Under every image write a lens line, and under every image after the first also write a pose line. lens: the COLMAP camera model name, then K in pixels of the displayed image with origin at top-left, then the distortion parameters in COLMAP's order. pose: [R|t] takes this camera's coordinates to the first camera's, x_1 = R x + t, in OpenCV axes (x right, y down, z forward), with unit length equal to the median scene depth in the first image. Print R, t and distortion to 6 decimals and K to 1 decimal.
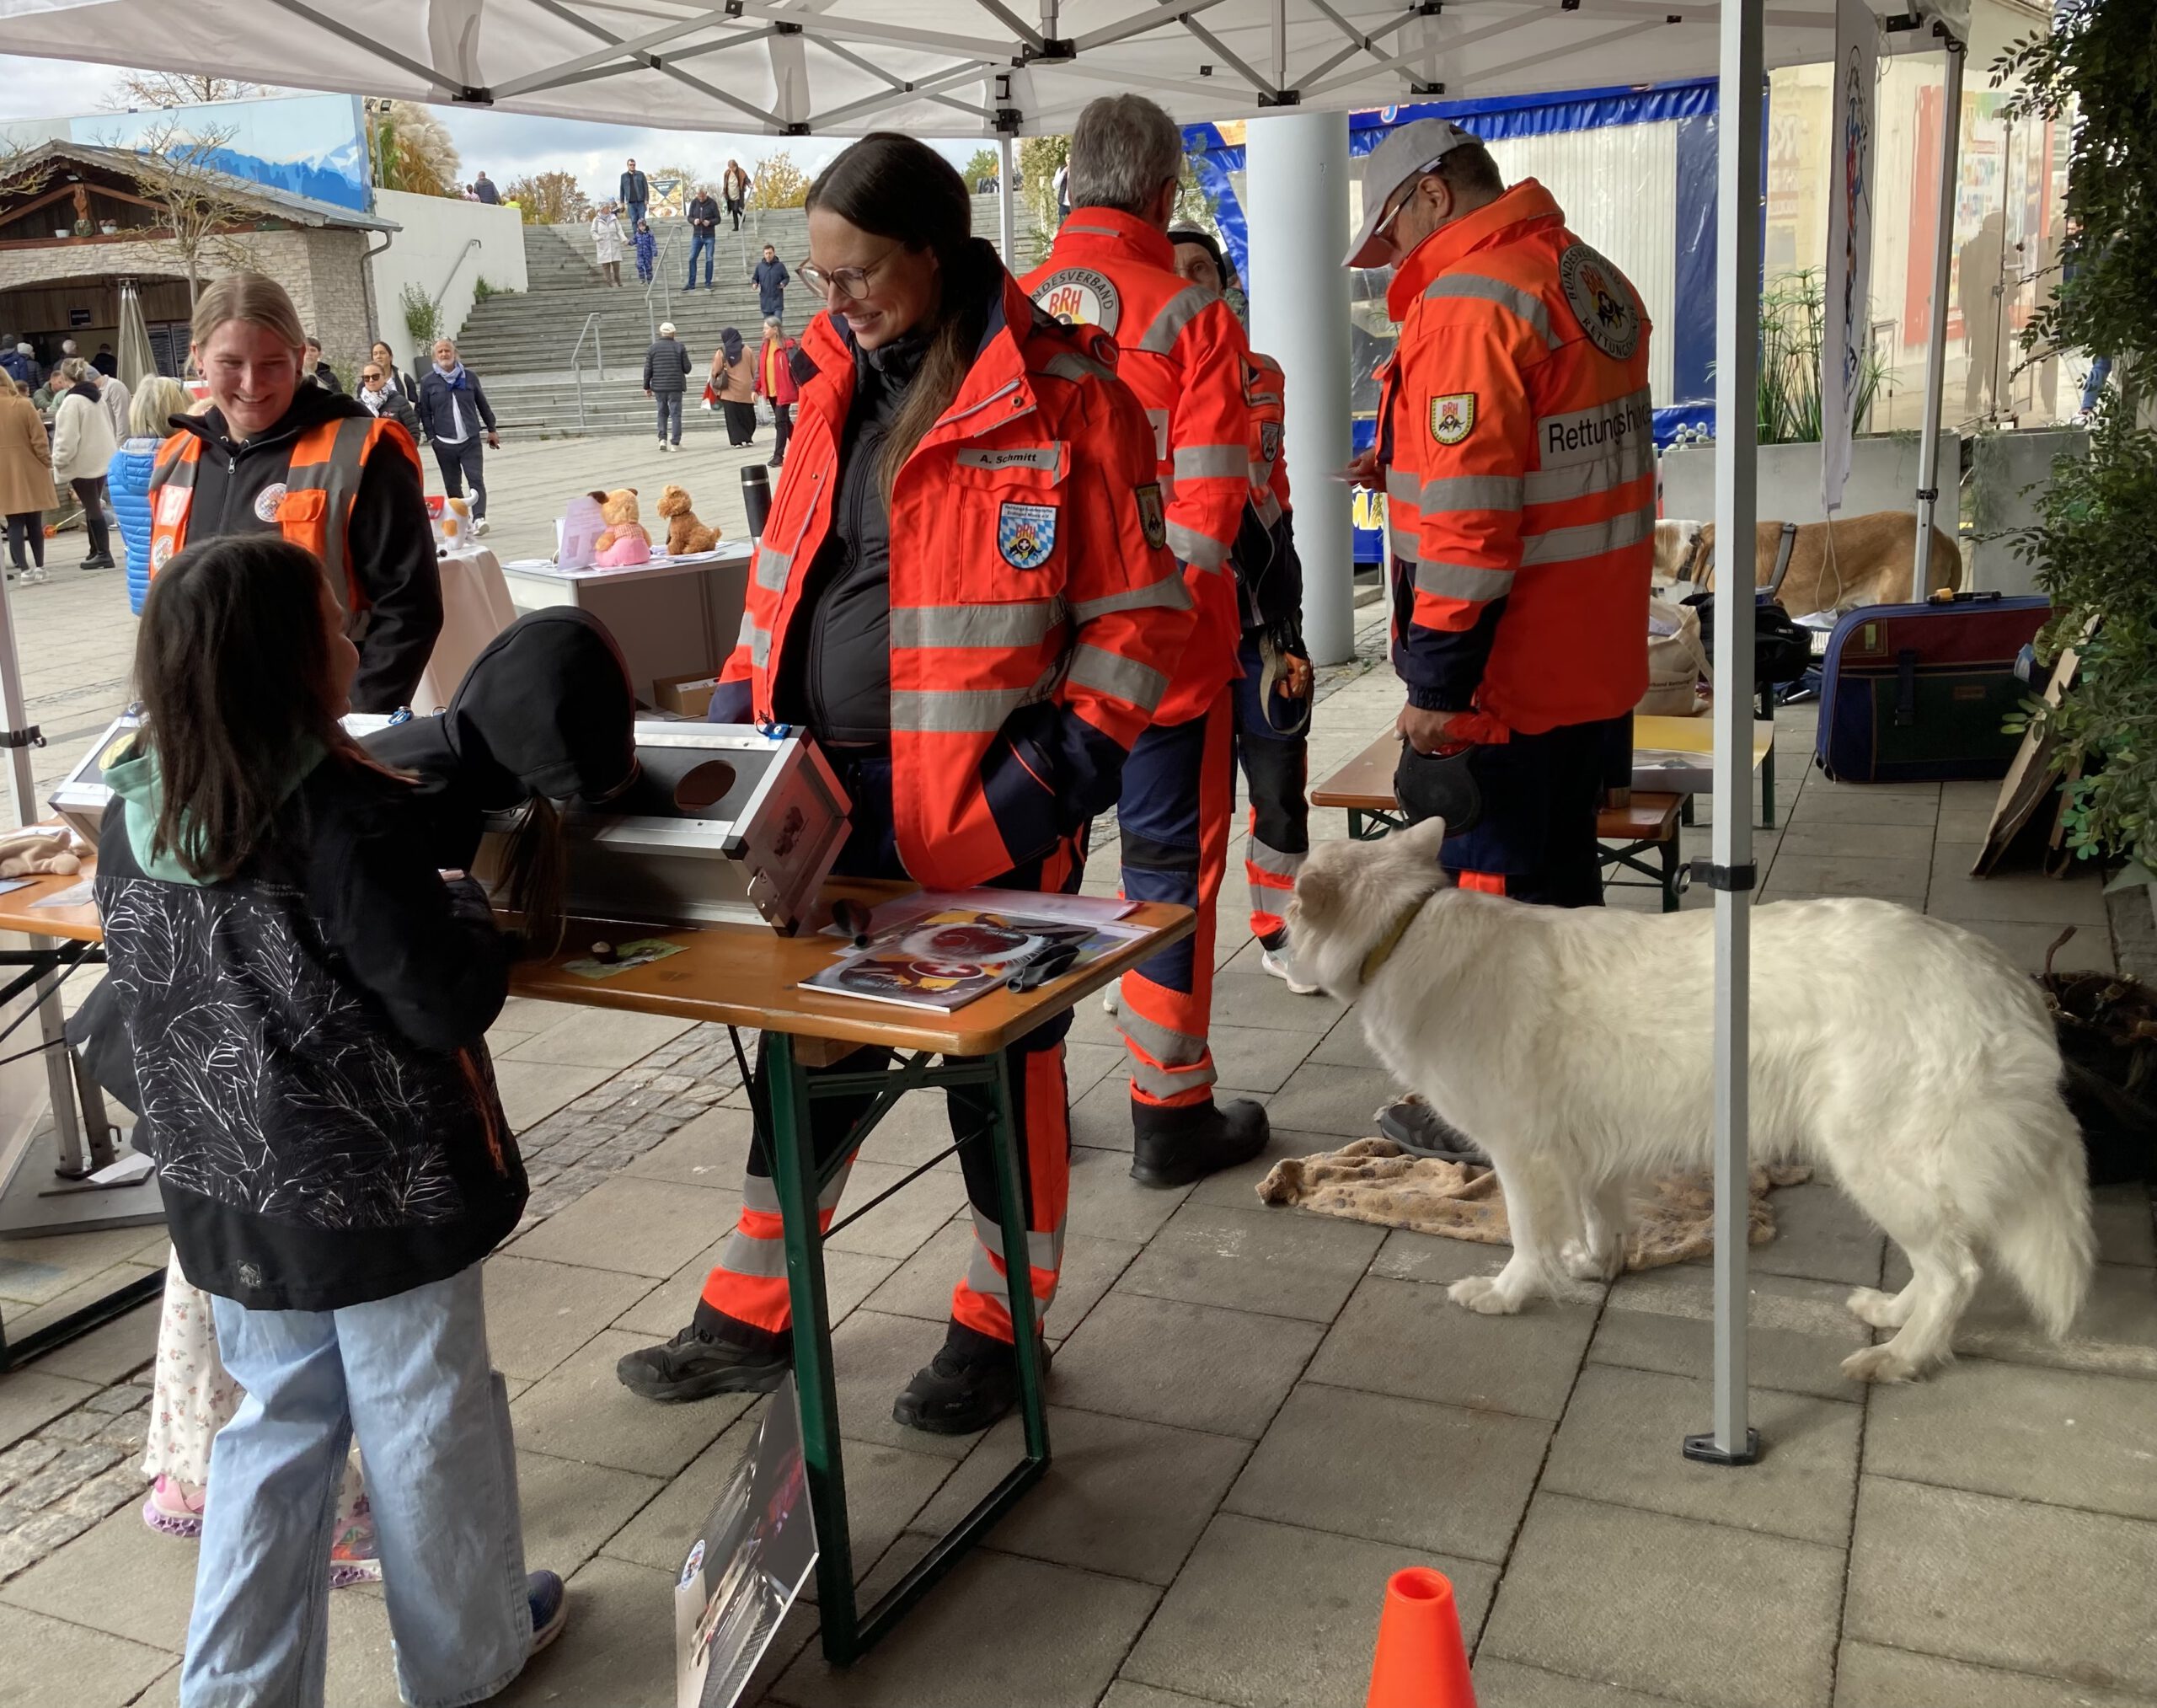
lens RADIAL K [[2017.3, 0, 1078.1], [0, 2017.3, 851.0], [0, 0, 1]] dist [-0.009492, 0.000000]
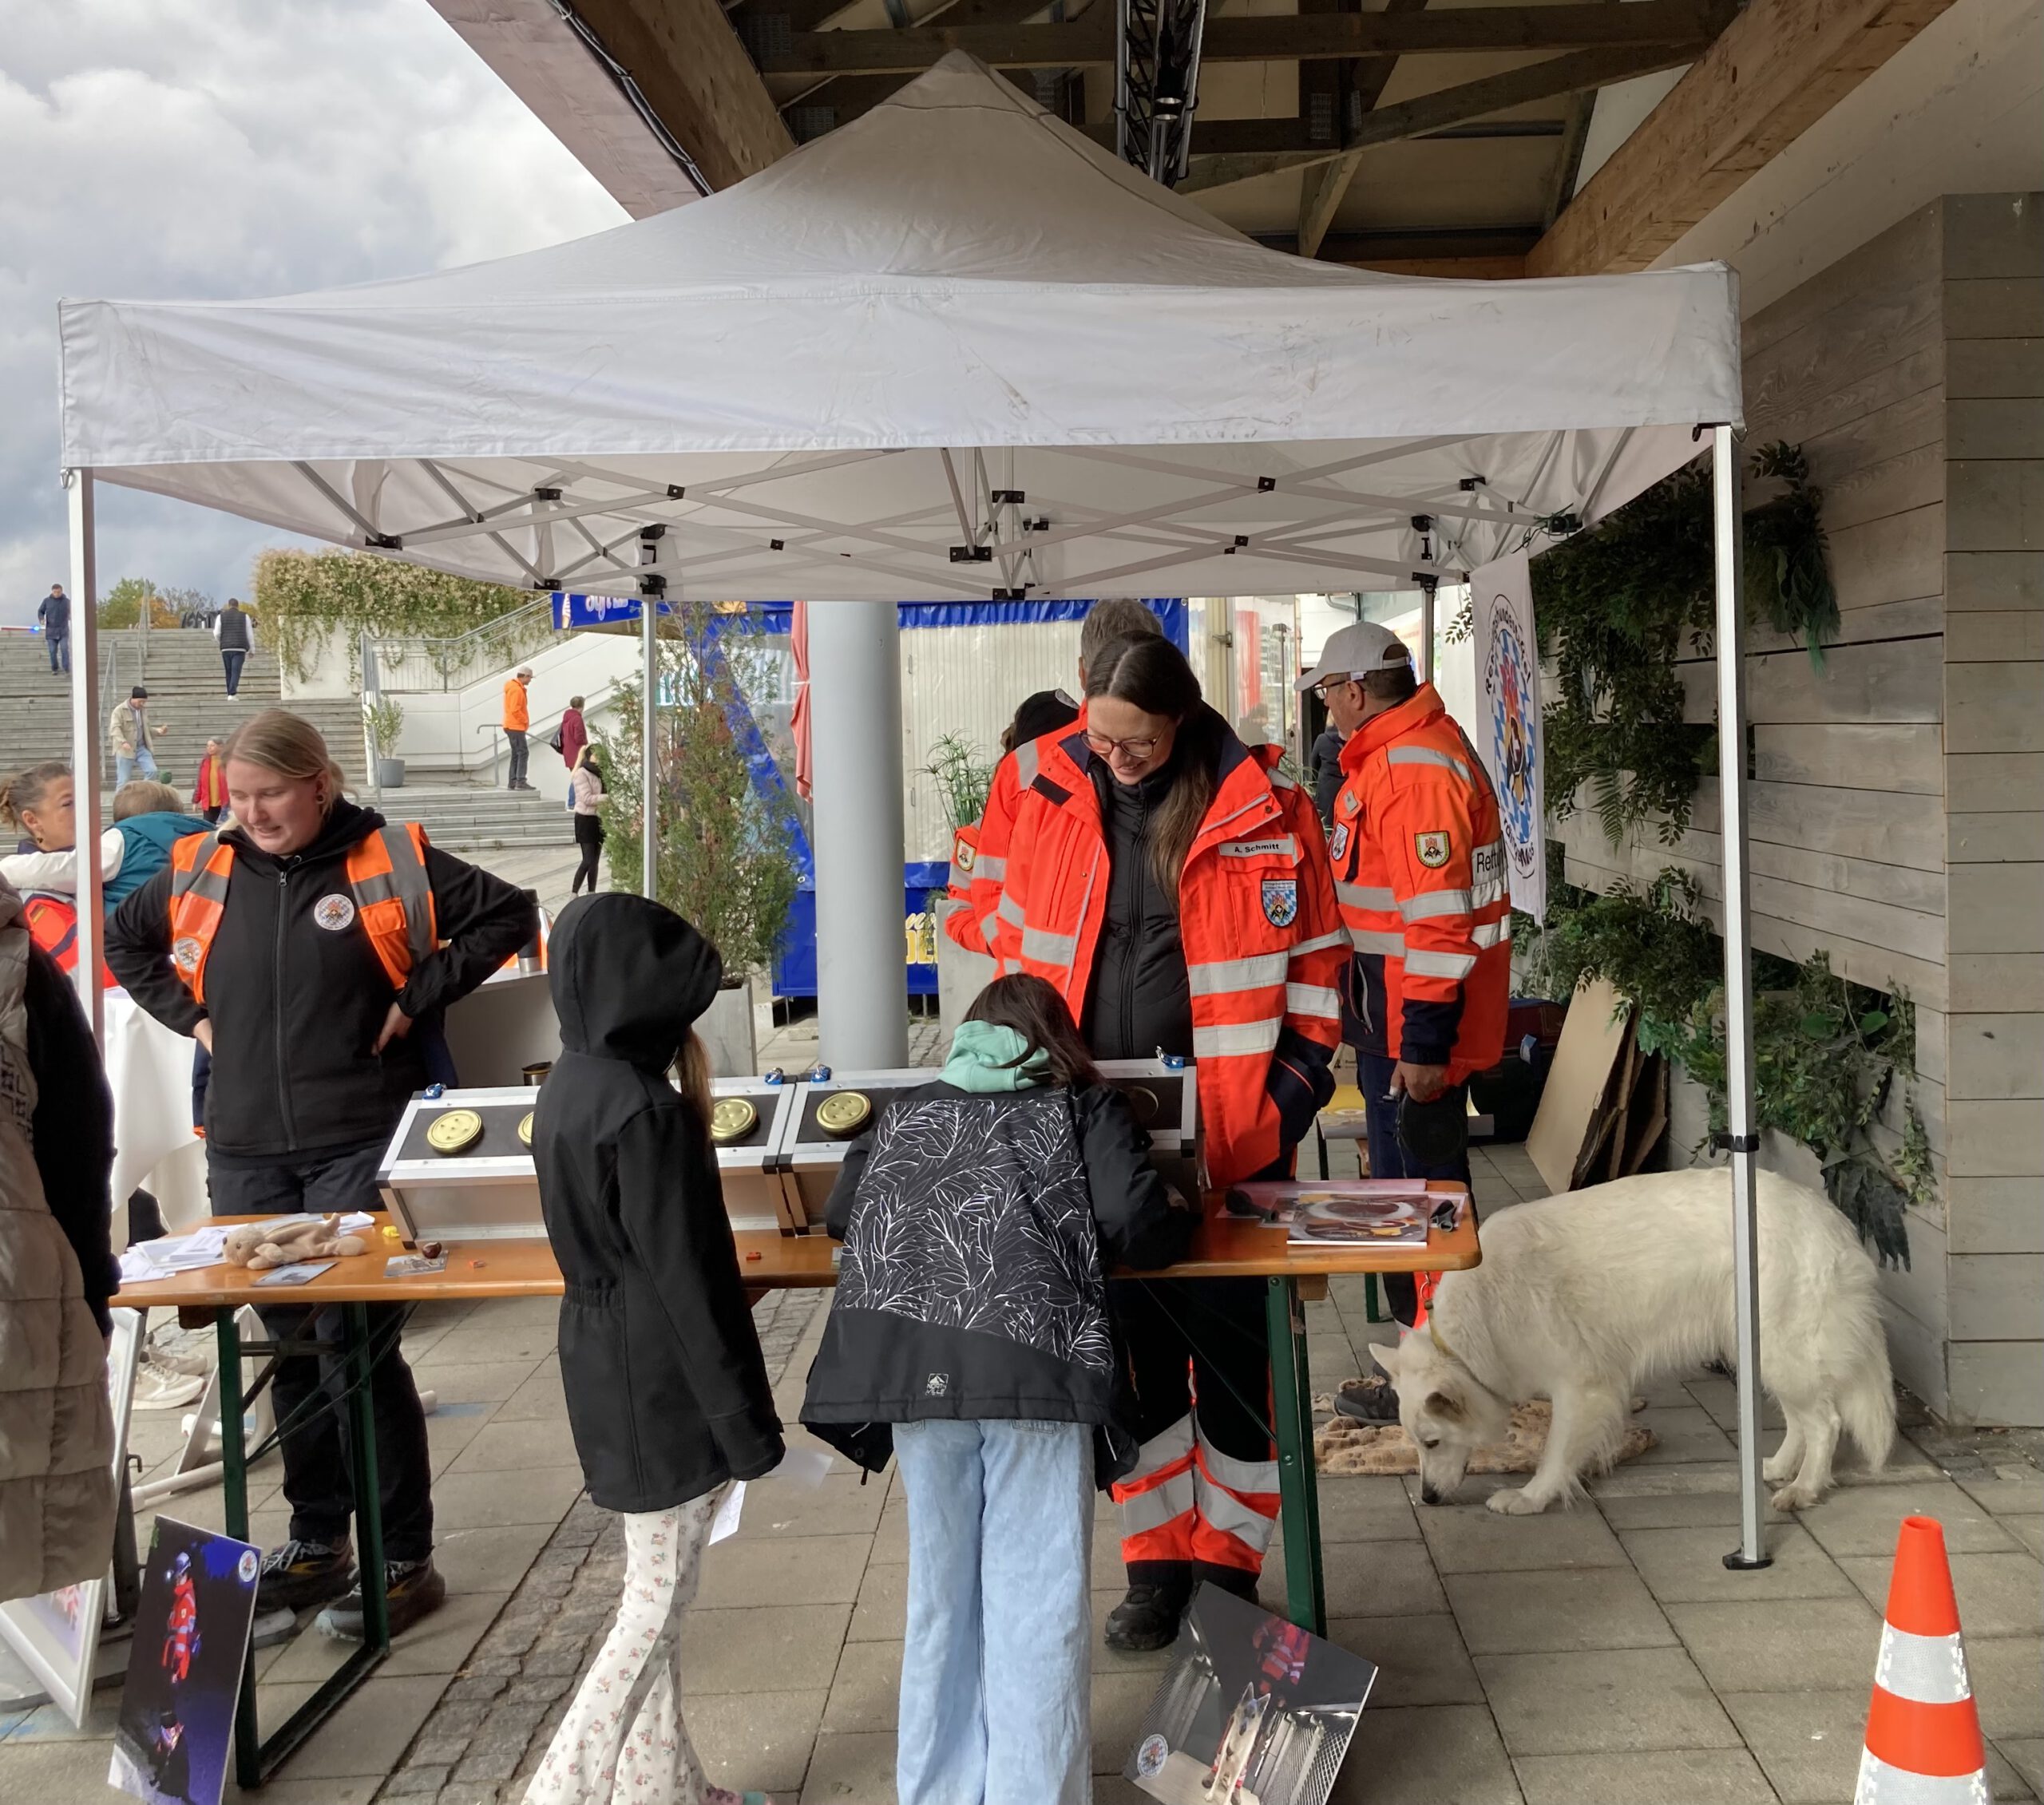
lens RADIAL K [[2333.0, 0, 1023.4], [0, 2333.0, 904.0], [0, 0, 1]] dist [-0.000737, 0.000000]
pose [[0.881713, 0.007126, 0.471733, -0.831030], [0.089420, 0.979238, -0.181927, 0.090805], [-0.463235, 0.202590, 0.862769, -0.248826]]
